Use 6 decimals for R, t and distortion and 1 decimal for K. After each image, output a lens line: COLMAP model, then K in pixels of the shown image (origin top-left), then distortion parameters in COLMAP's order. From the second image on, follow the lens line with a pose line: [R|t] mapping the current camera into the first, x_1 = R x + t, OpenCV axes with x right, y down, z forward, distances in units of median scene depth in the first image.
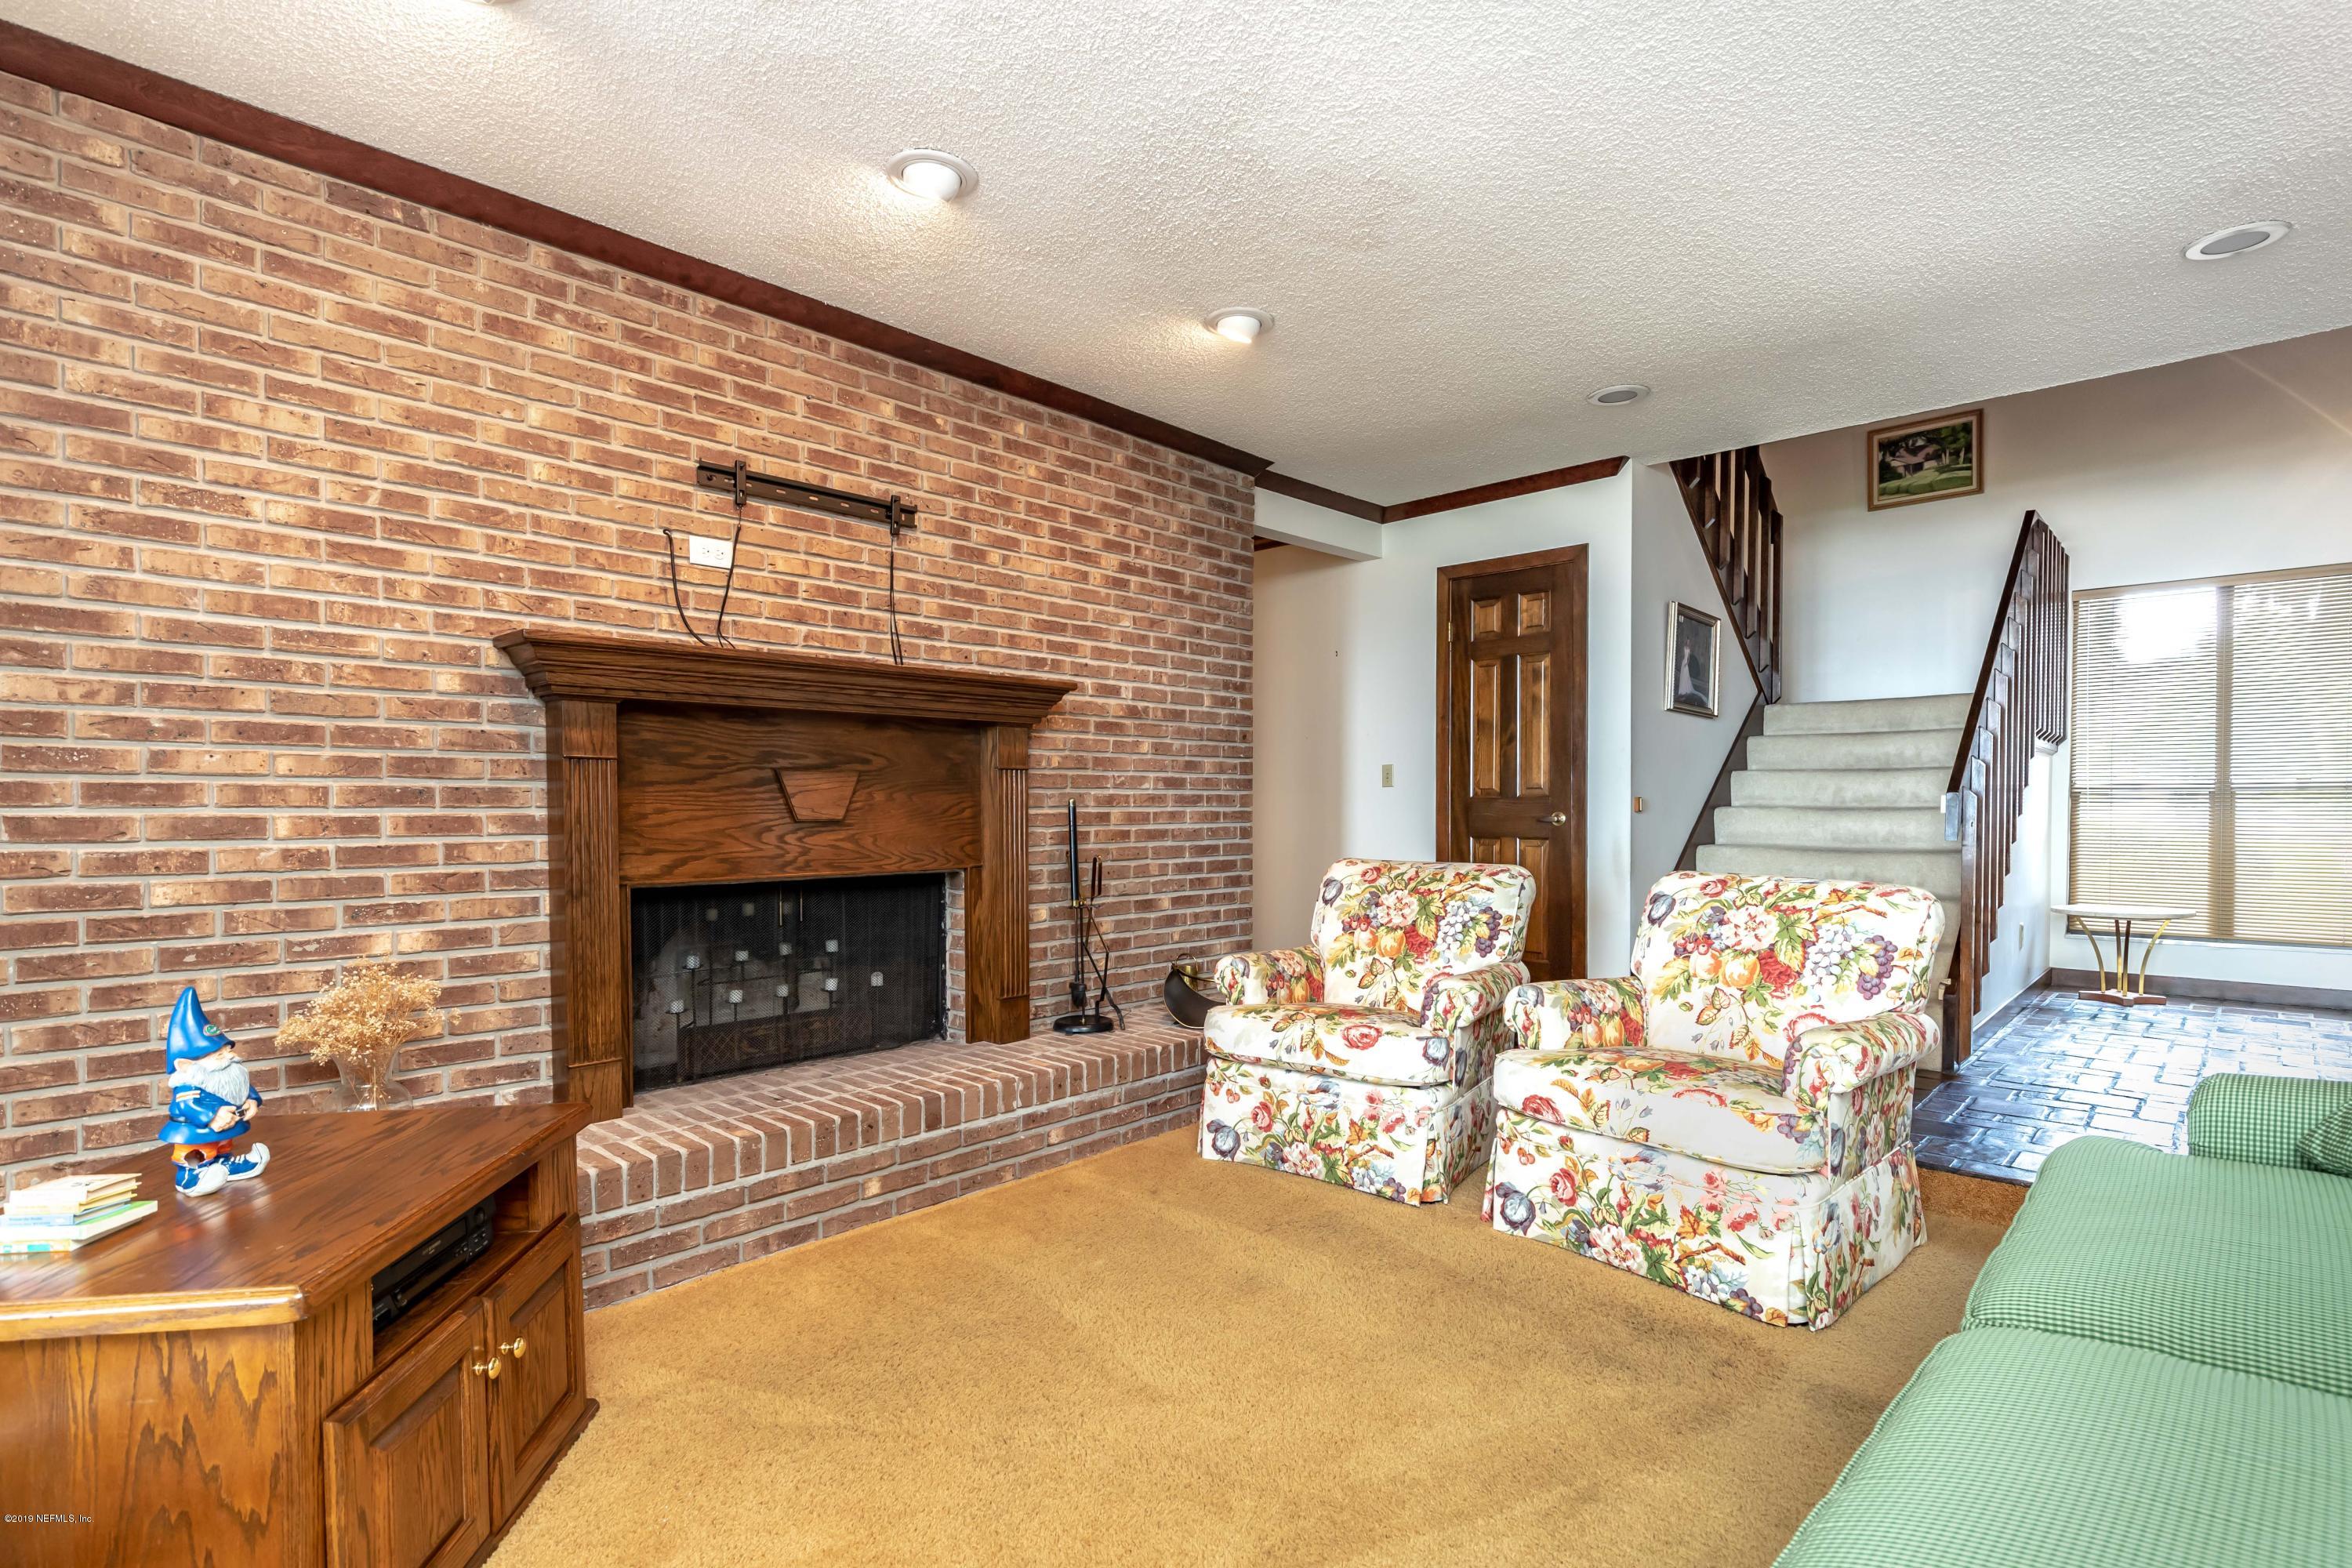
lens RADIAL K [[1133.1, 0, 1181.4], [0, 1133.1, 830.0], [0, 0, 1]] dist [-0.002448, 0.000979]
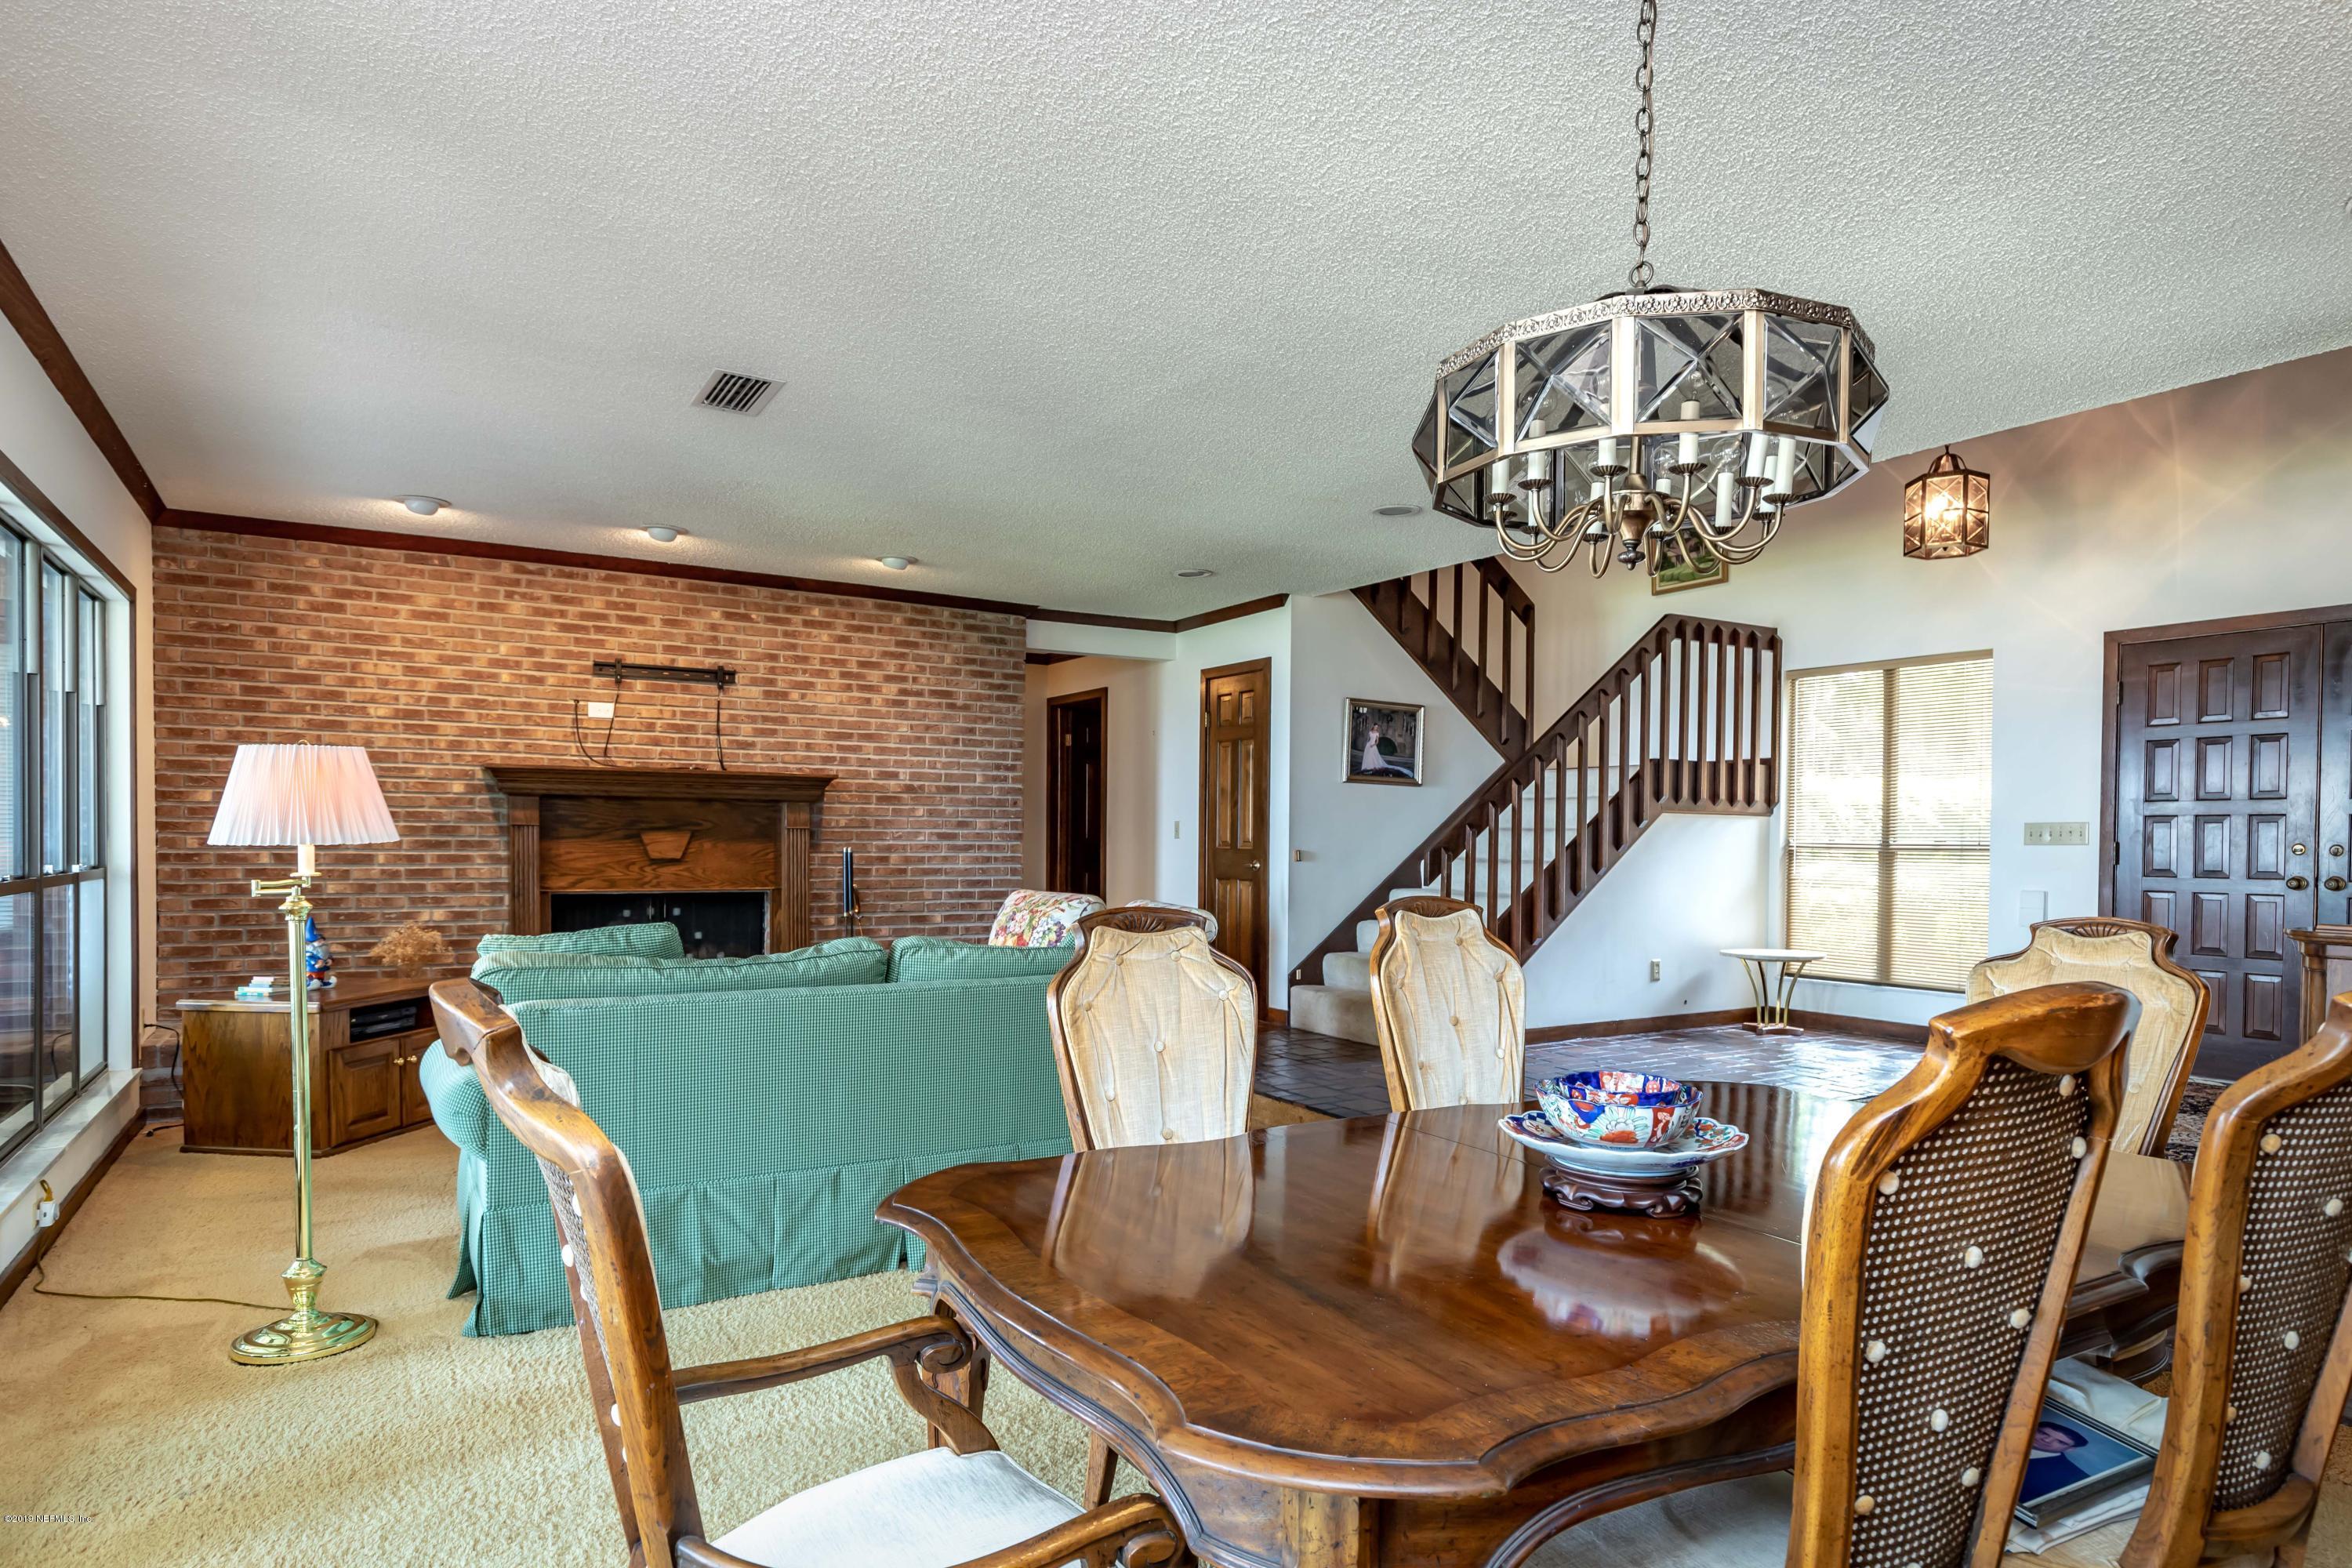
lens RADIAL K [[1338.7, 0, 1172.4], [0, 1338.7, 872.4], [0, 0, 1]] dist [0.003389, 0.000428]
pose [[0.965145, 0.018579, -0.261054, 0.989627], [-0.017780, 0.999827, 0.005421, -0.013306], [0.261110, -0.000591, 0.965309, -0.796687]]
